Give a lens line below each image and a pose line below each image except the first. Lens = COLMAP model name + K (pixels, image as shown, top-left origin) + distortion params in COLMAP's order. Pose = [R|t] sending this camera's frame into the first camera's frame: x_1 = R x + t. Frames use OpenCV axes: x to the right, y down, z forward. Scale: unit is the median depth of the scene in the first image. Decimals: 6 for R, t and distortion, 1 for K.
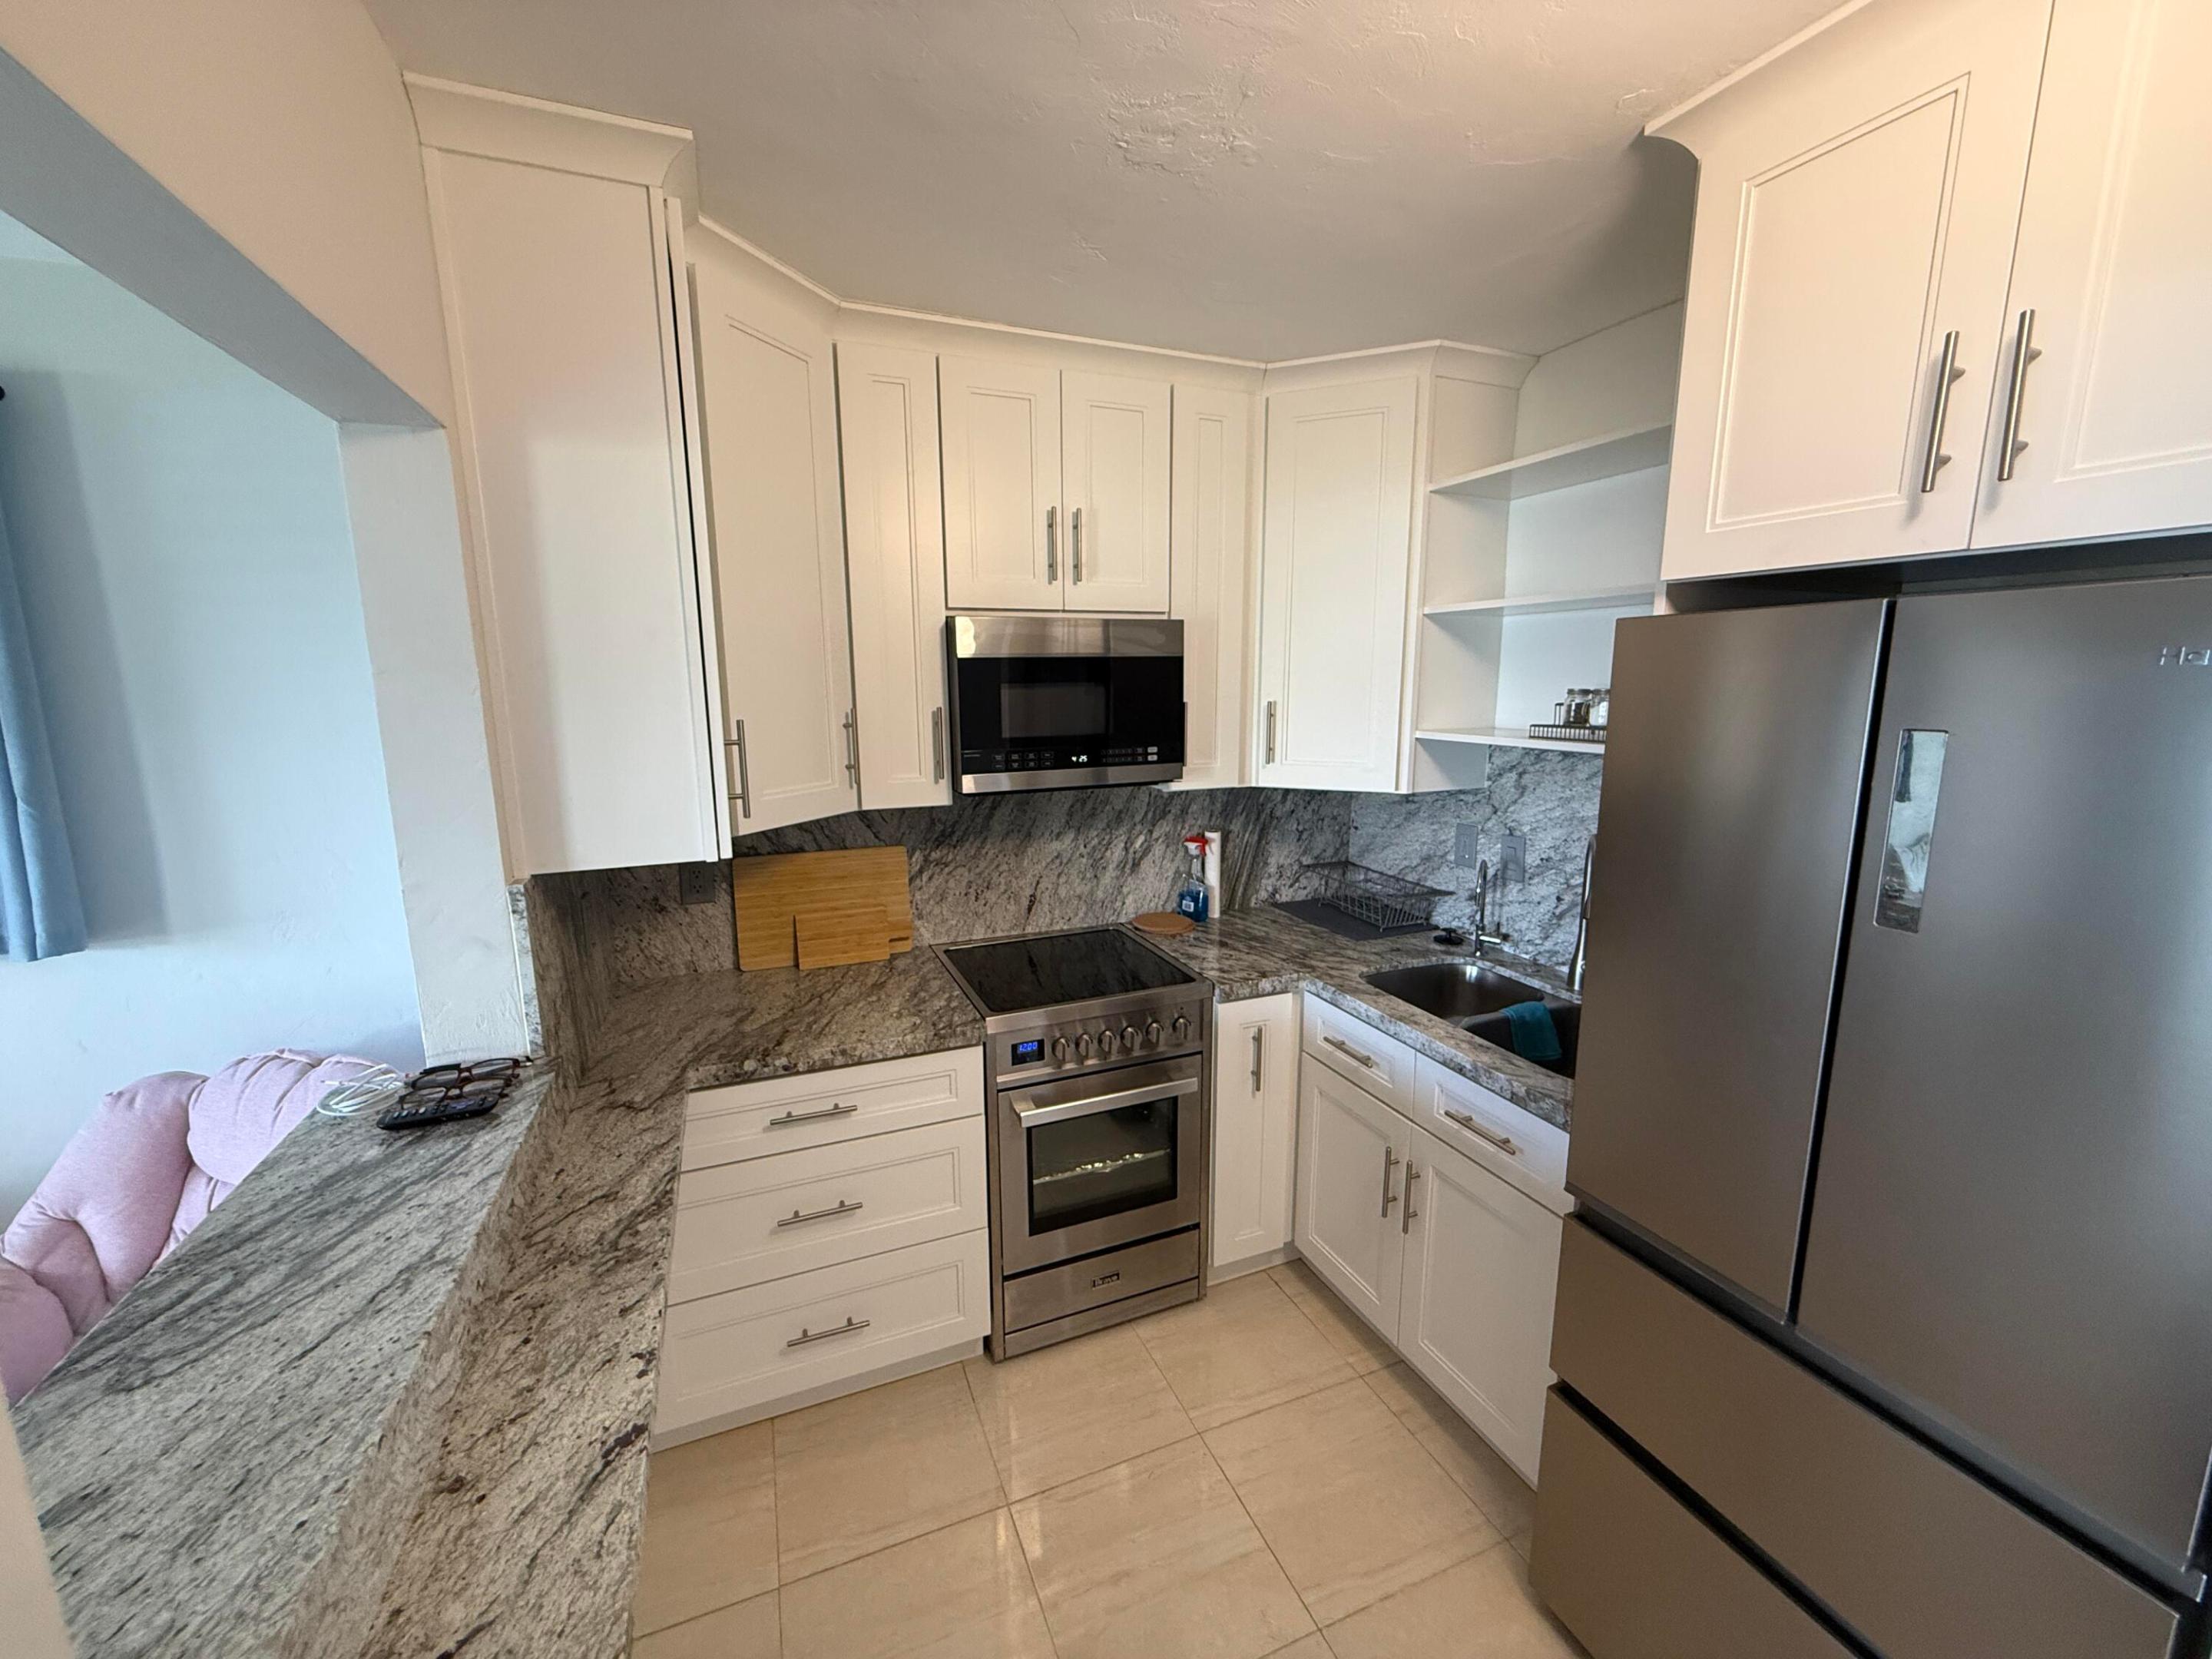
lens RADIAL K [[880.7, 0, 1106.0], [0, 880.7, 829.5], [0, 0, 1]] dist [0.000359, -0.000289]
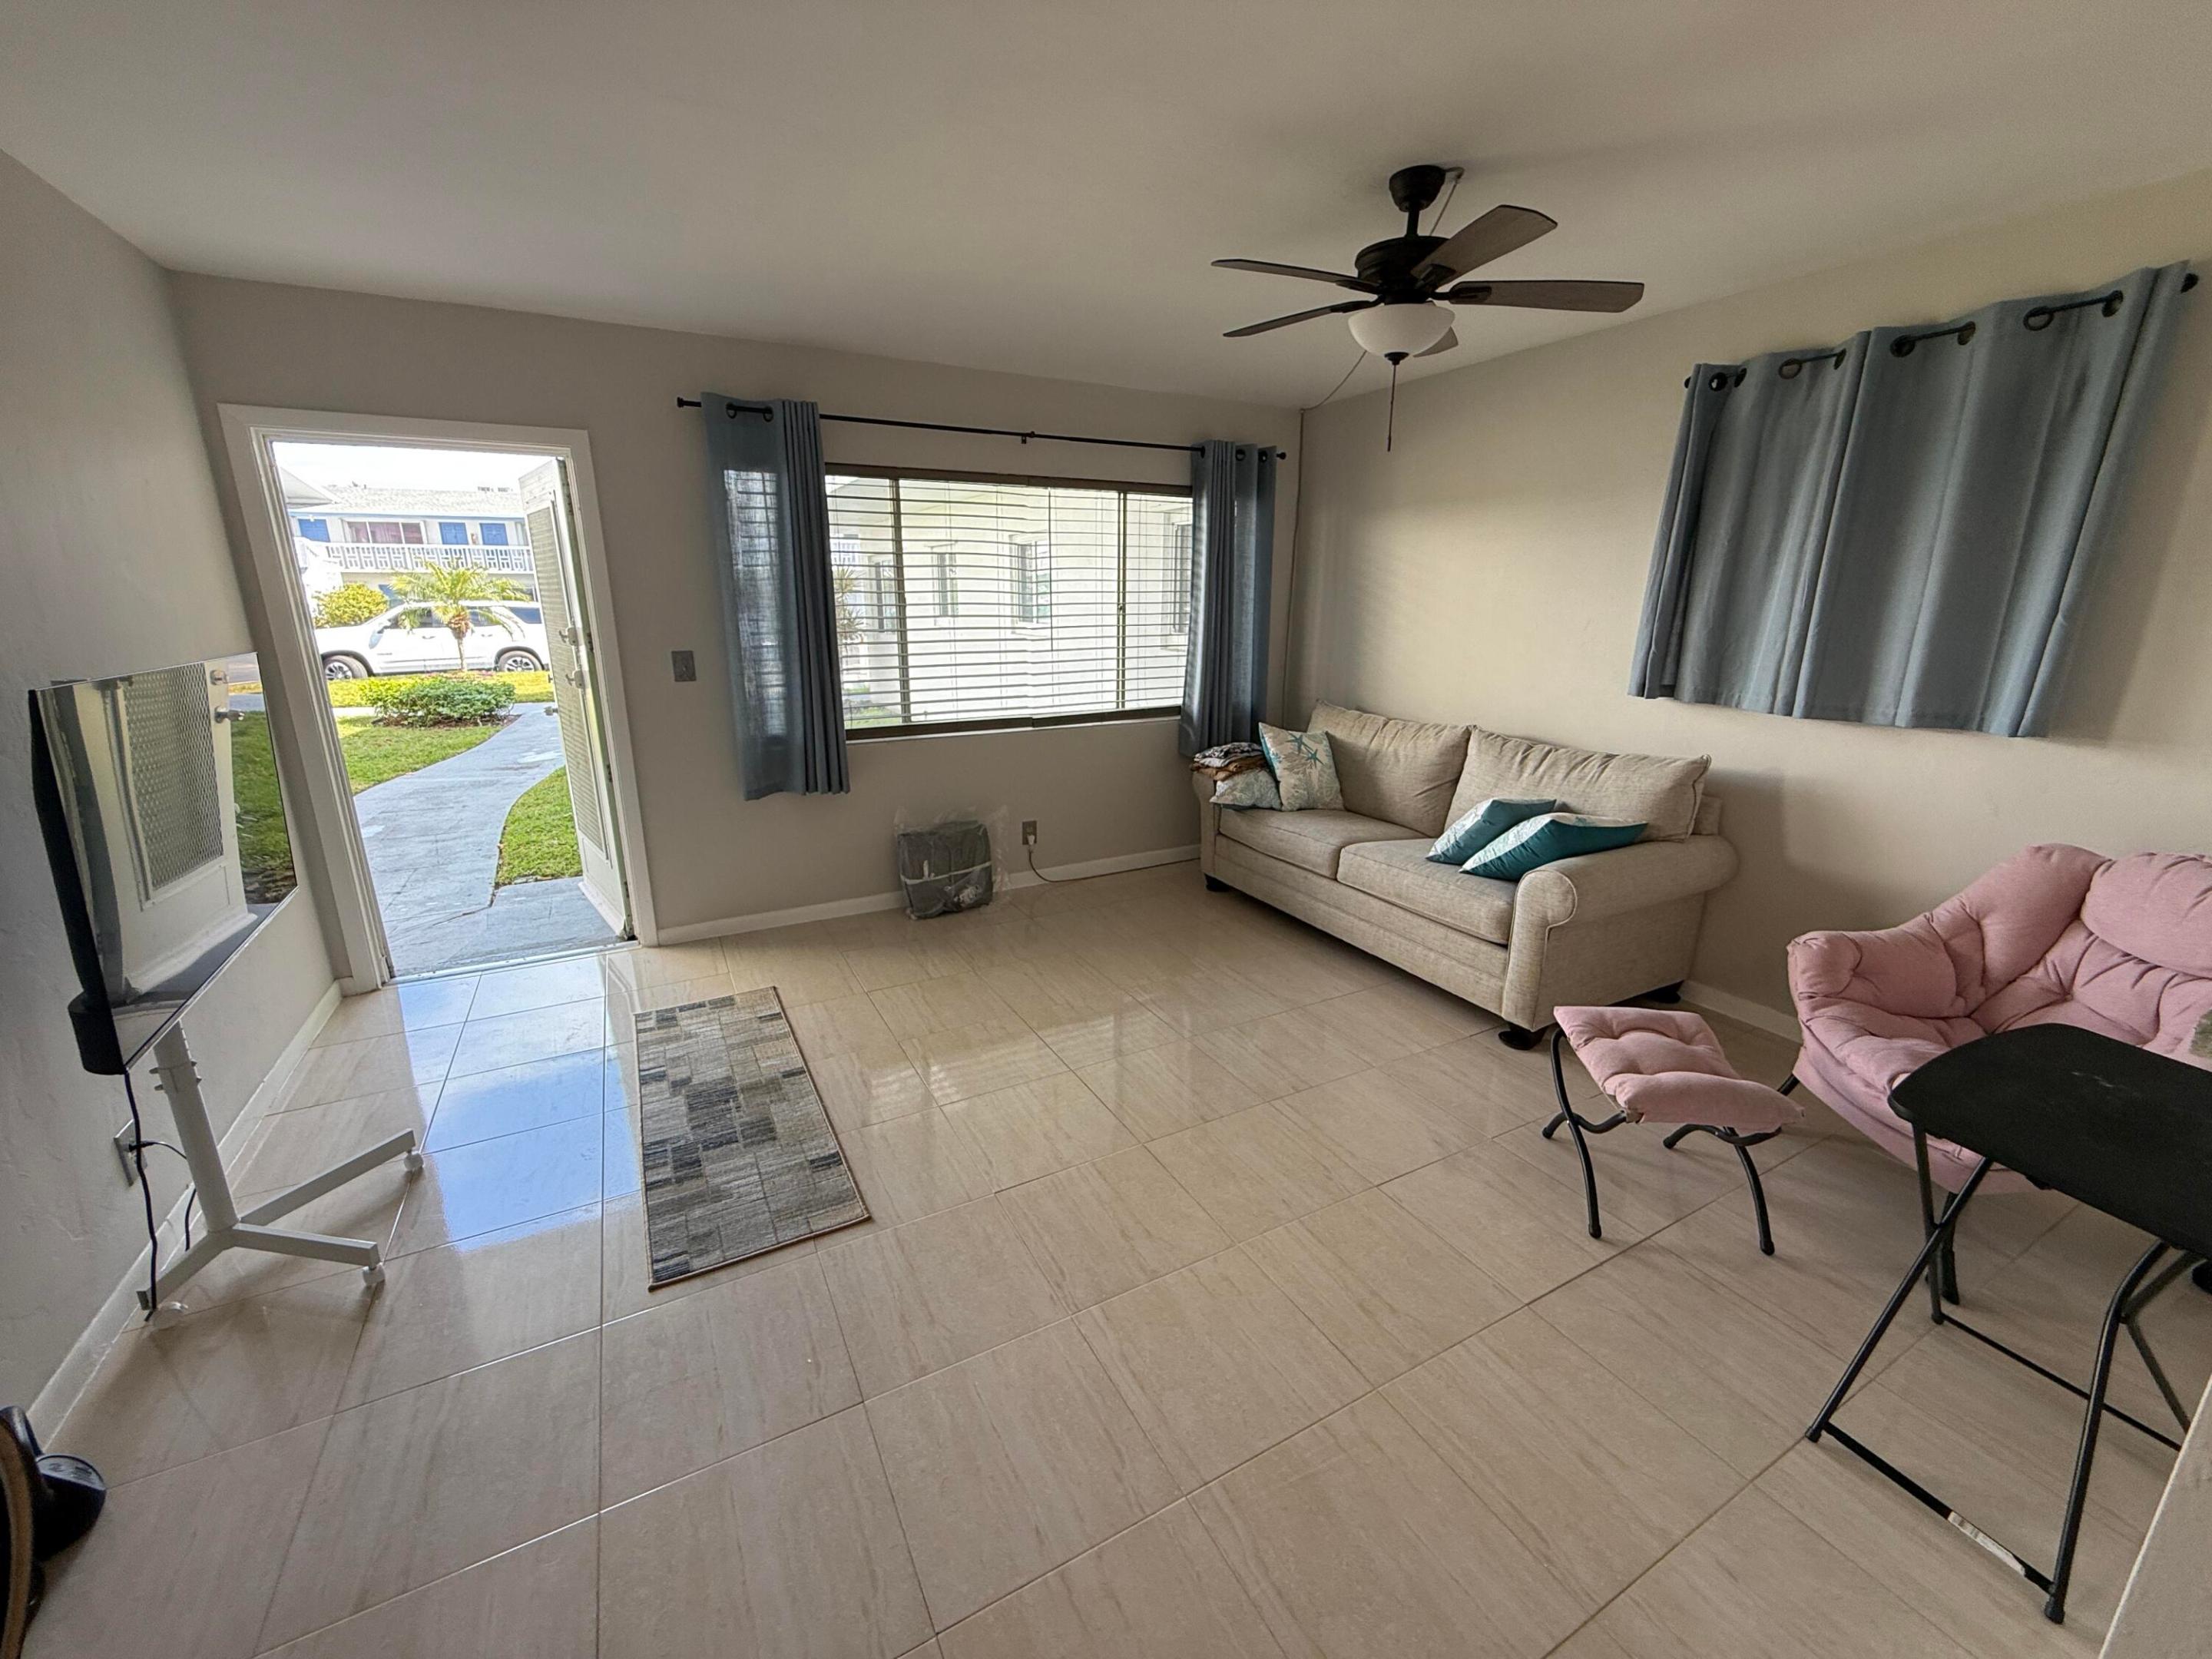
lens RADIAL K [[880.7, 0, 1106.0], [0, 880.7, 829.5], [0, 0, 1]] dist [0.000359, -0.000289]
pose [[0.103239, 0.255309, -0.961332, -0.009951], [-0.174650, 0.956134, 0.235172, 0.164909], [0.979203, 0.143618, 0.143300, -0.433478]]
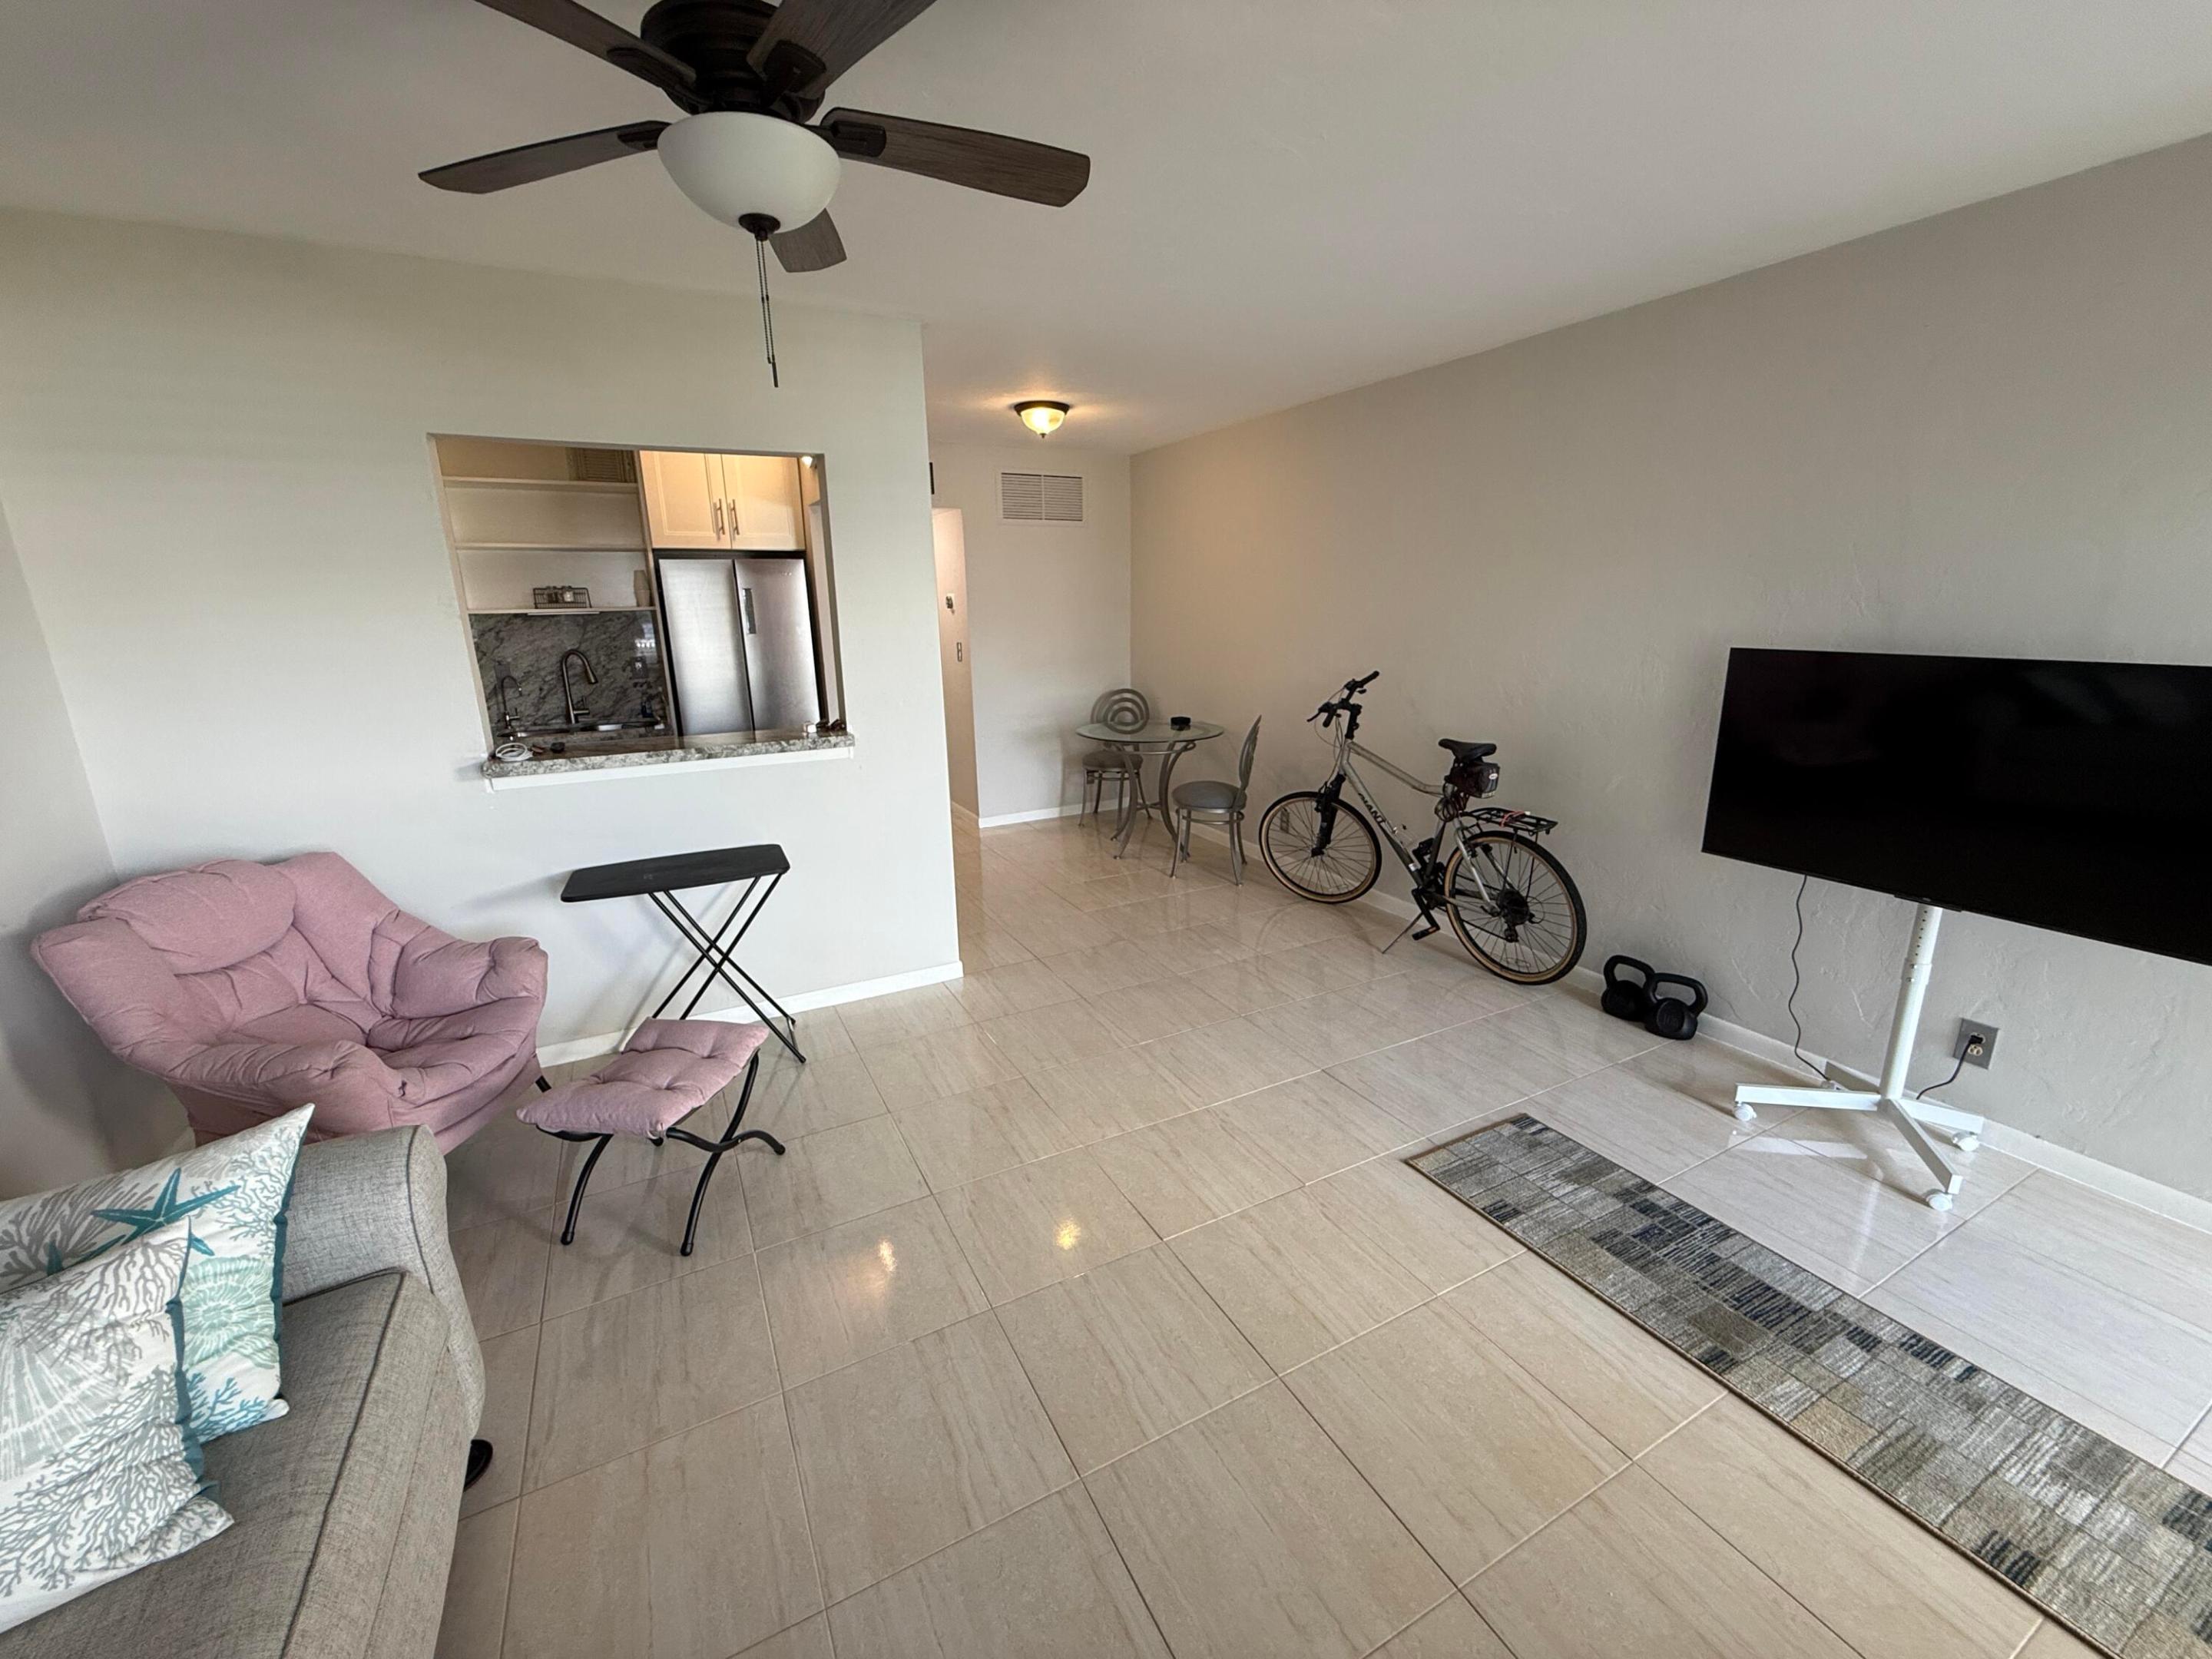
lens RADIAL K [[880.7, 0, 1106.0], [0, 880.7, 829.5], [0, 0, 1]] dist [0.000359, -0.000289]
pose [[-0.086651, -0.245262, 0.965577, -1.706333], [0.191365, 0.947075, 0.257736, 0.110629], [-0.977687, 0.207111, -0.035130, -0.183579]]
